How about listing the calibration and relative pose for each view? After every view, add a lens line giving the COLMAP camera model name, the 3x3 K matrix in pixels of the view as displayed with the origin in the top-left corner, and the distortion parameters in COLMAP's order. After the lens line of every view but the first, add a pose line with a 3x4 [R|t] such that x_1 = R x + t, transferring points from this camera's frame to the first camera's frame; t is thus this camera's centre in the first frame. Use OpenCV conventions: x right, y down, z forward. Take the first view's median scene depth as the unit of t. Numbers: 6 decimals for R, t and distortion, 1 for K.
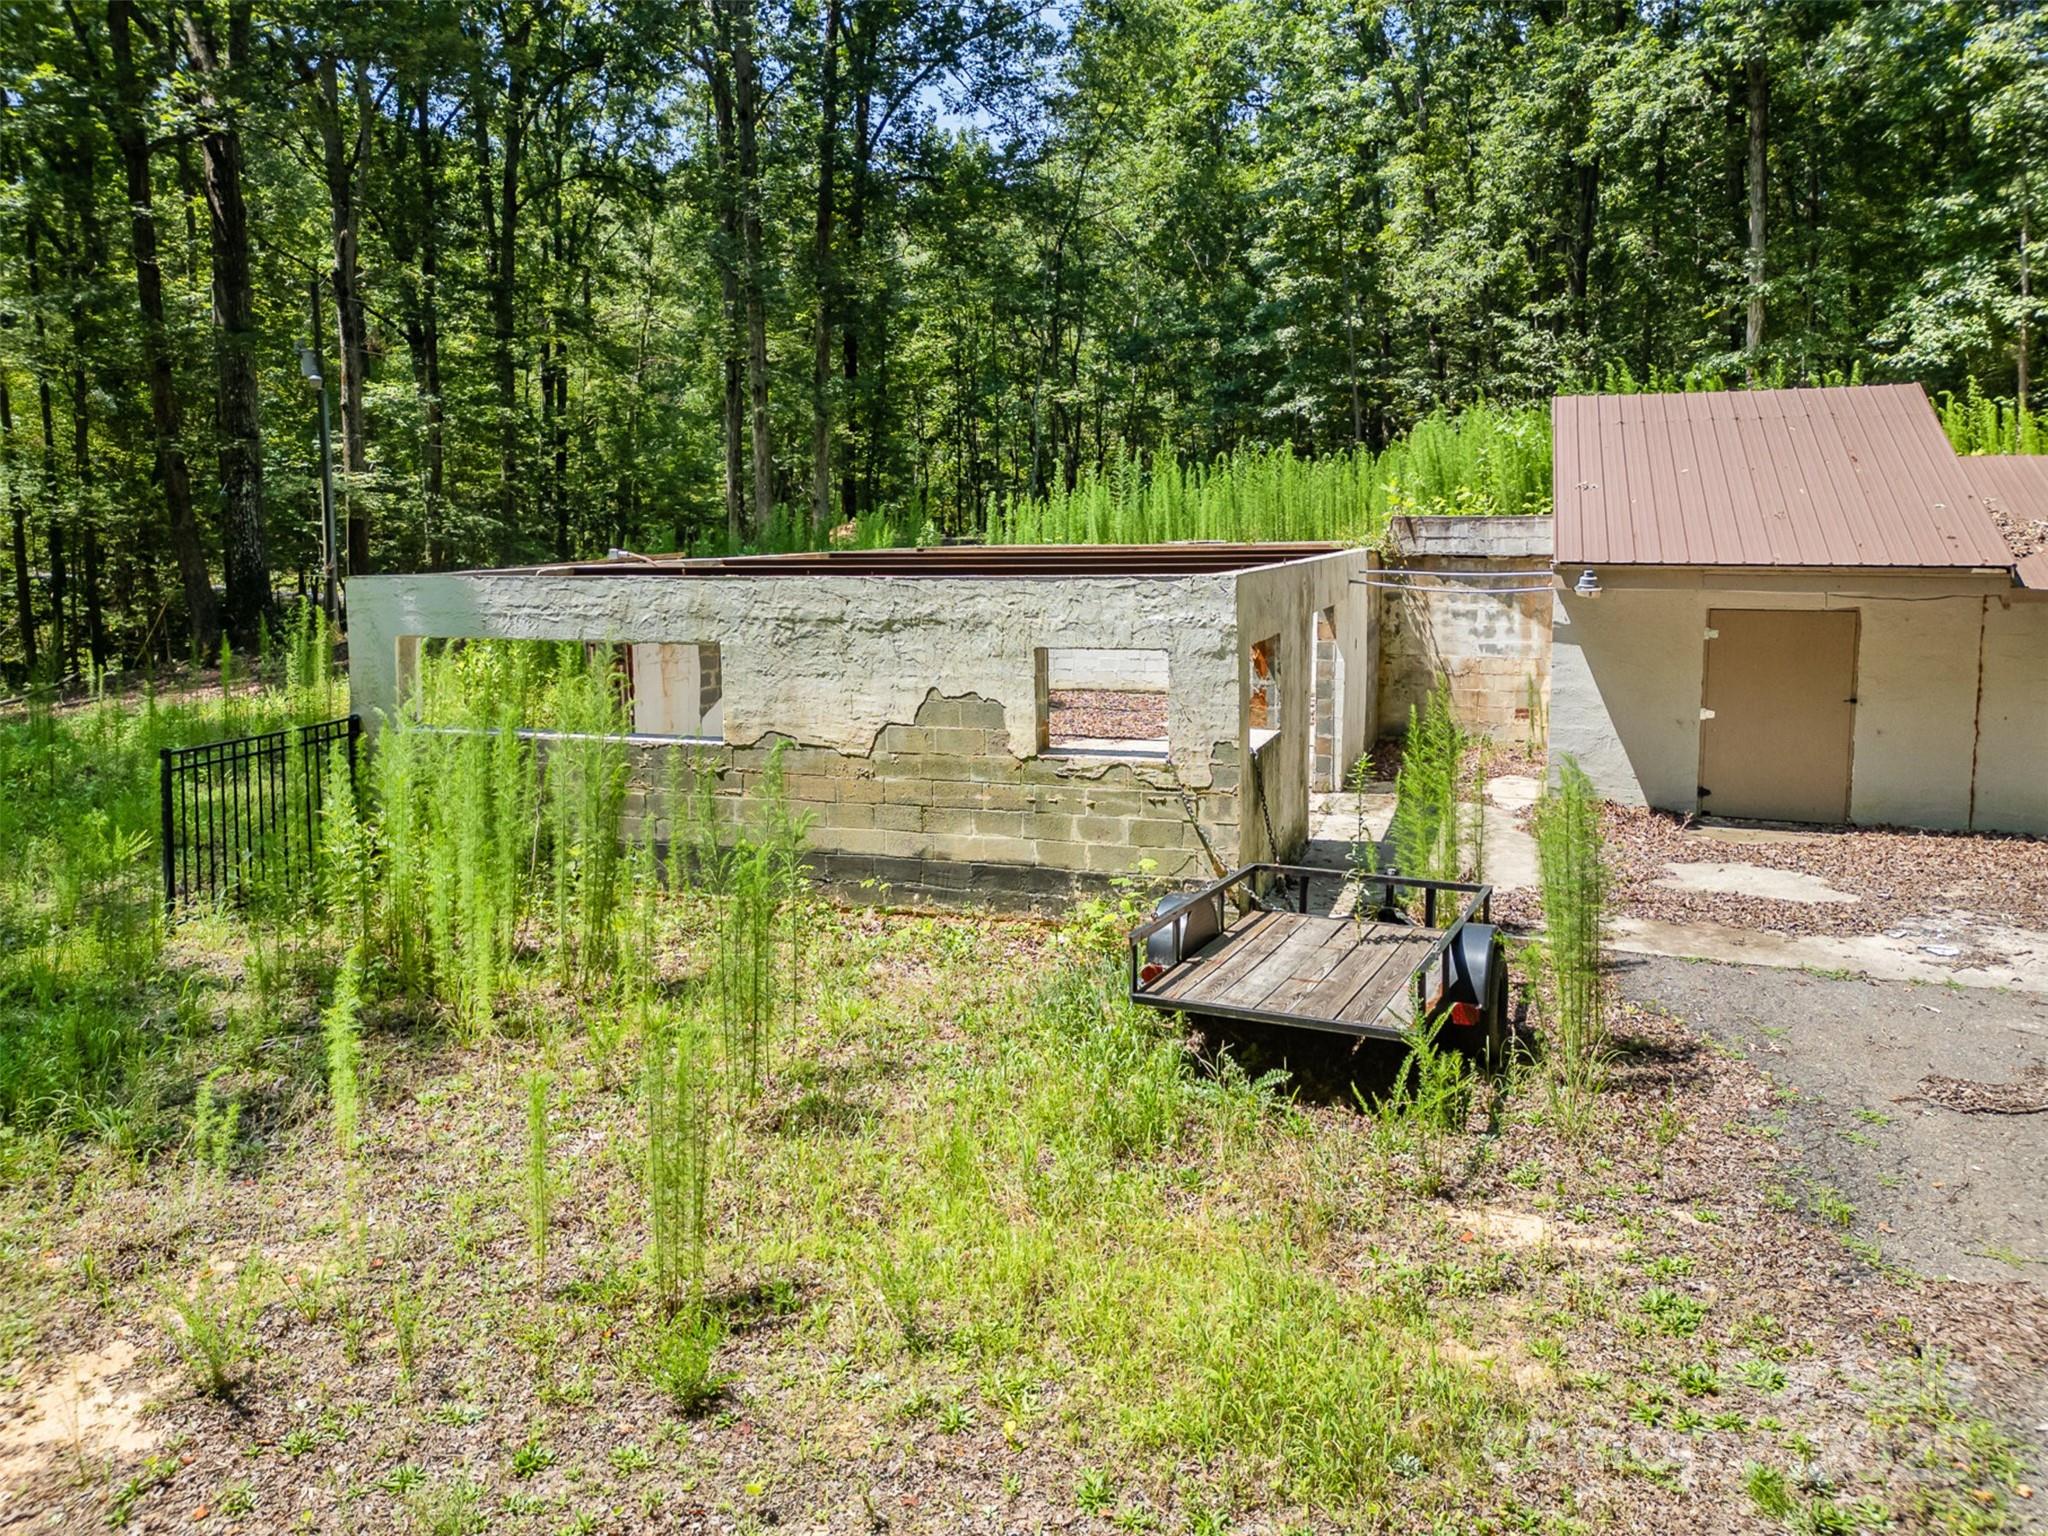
lens RADIAL K [[1537.4, 0, 1024.0], [0, 1537.4, 768.0], [0, 0, 1]] dist [0.010242, 0.000084]
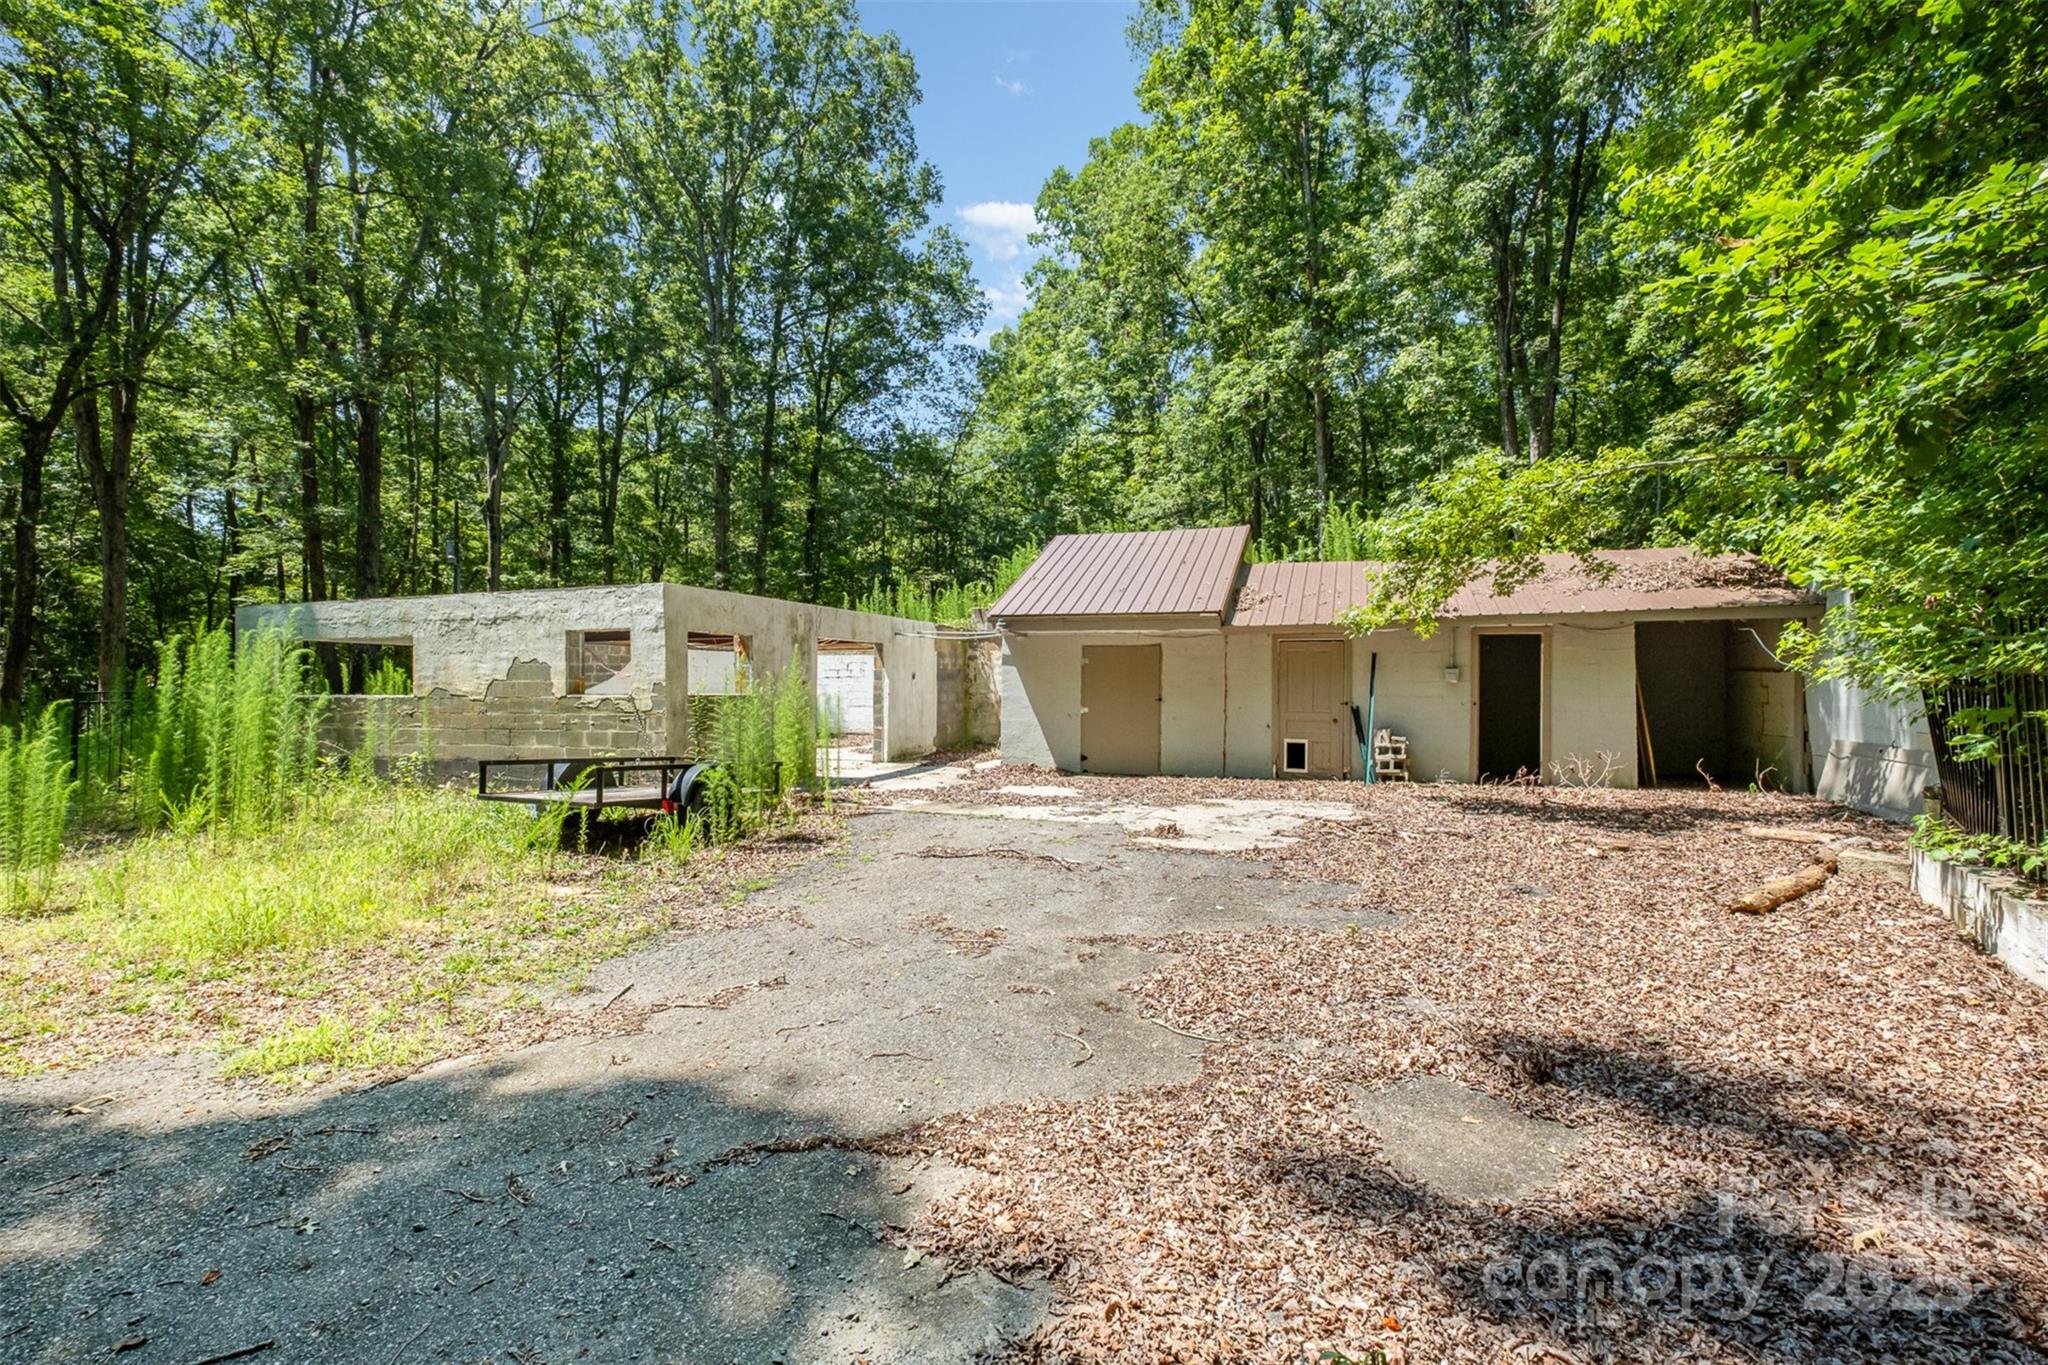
lens RADIAL K [[1032.8, 0, 1024.0], [0, 1032.8, 682.5], [0, 0, 1]] dist [0.000846, -0.000010]
pose [[0.999899, 0.013938, 0.002929, 0.397743], [-0.013266, 0.986291, -0.164481, 0.123035], [-0.005181, 0.164425, 0.986376, -0.079063]]
